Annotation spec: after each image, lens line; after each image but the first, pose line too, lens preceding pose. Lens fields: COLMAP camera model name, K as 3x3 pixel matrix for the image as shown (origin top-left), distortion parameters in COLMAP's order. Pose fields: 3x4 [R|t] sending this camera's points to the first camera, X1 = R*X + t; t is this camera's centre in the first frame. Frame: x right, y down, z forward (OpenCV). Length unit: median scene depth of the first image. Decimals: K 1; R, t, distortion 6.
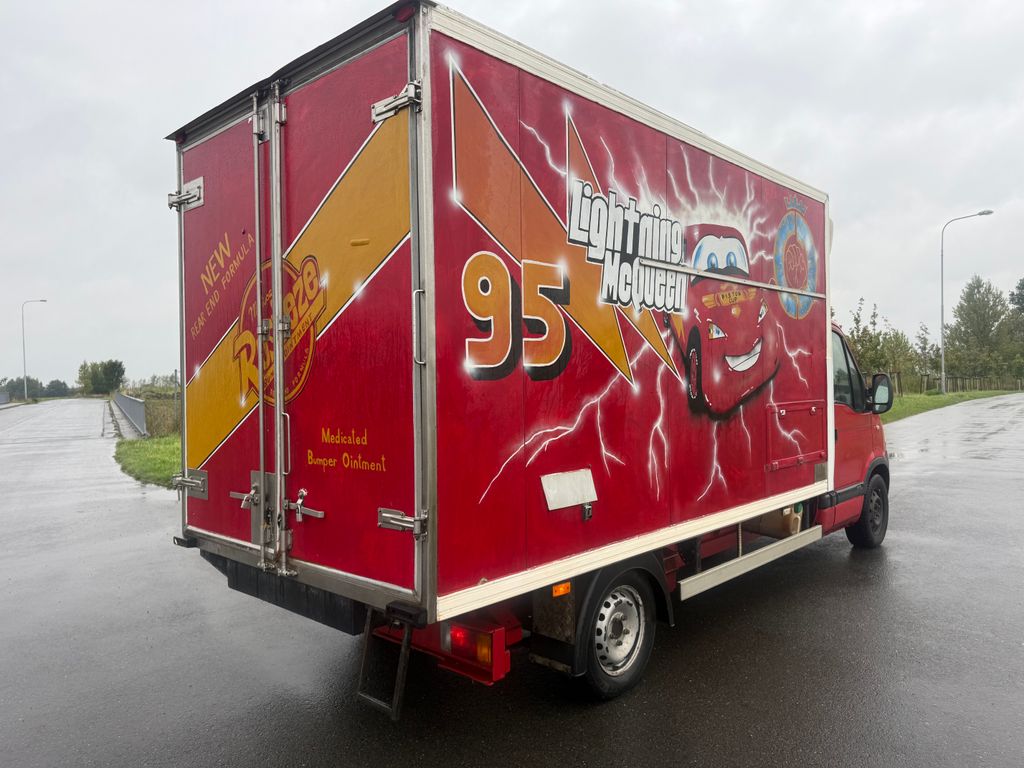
lens RADIAL K [[717.9, 0, 516.0], [0, 717.9, 385.5], [0, 0, 1]] dist [0.163192, -0.327043]
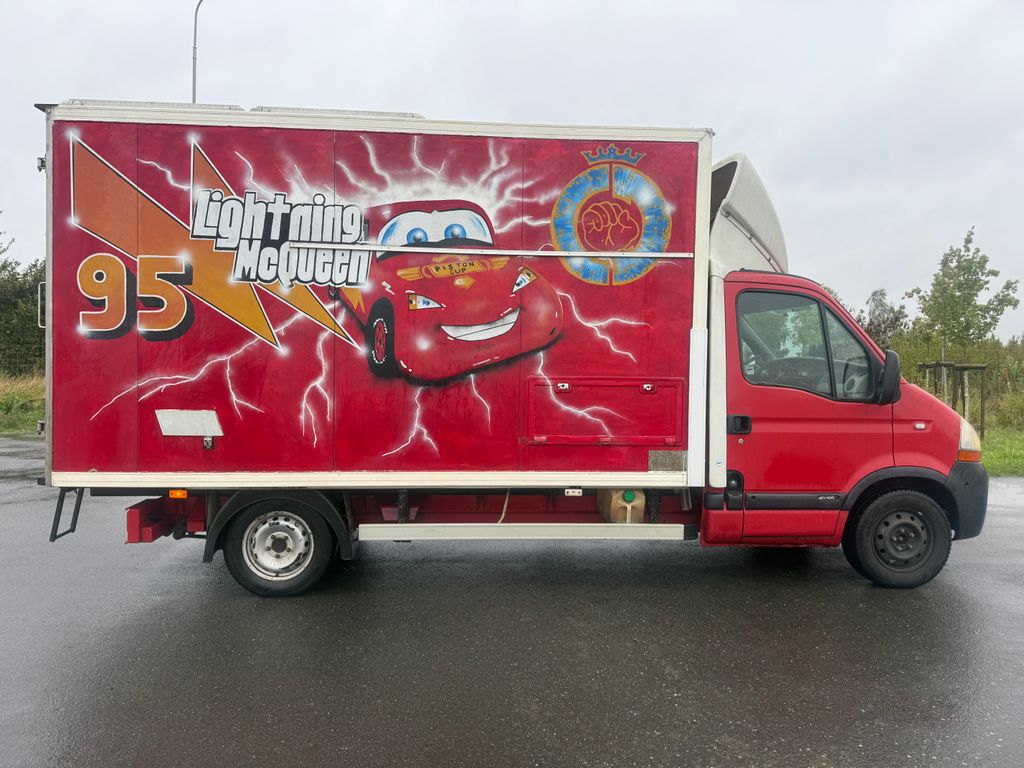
lens RADIAL K [[717.9, 0, 516.0], [0, 717.9, 385.5], [0, 0, 1]] dist [0.163192, -0.327043]
pose [[0.729751, 0.043263, -0.682342, 1.246067], [-0.029484, 0.999059, 0.031813, 0.011061], [0.683077, -0.003097, 0.730340, 0.365073]]
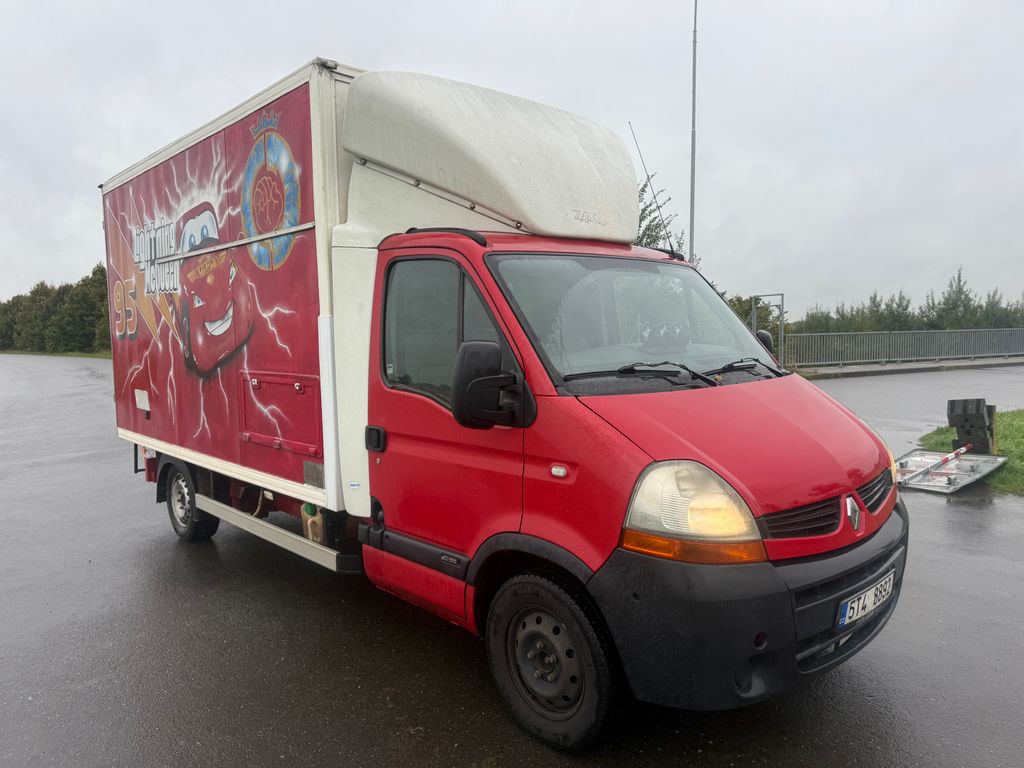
lens RADIAL K [[717.9, 0, 516.0], [0, 717.9, 385.5], [0, 0, 1]] dist [0.163192, -0.327043]
pose [[-0.077575, 0.097119, -0.992245, 1.597509], [0.013374, 0.995256, 0.096369, -0.052423], [0.996897, -0.005795, -0.078506, 1.810921]]
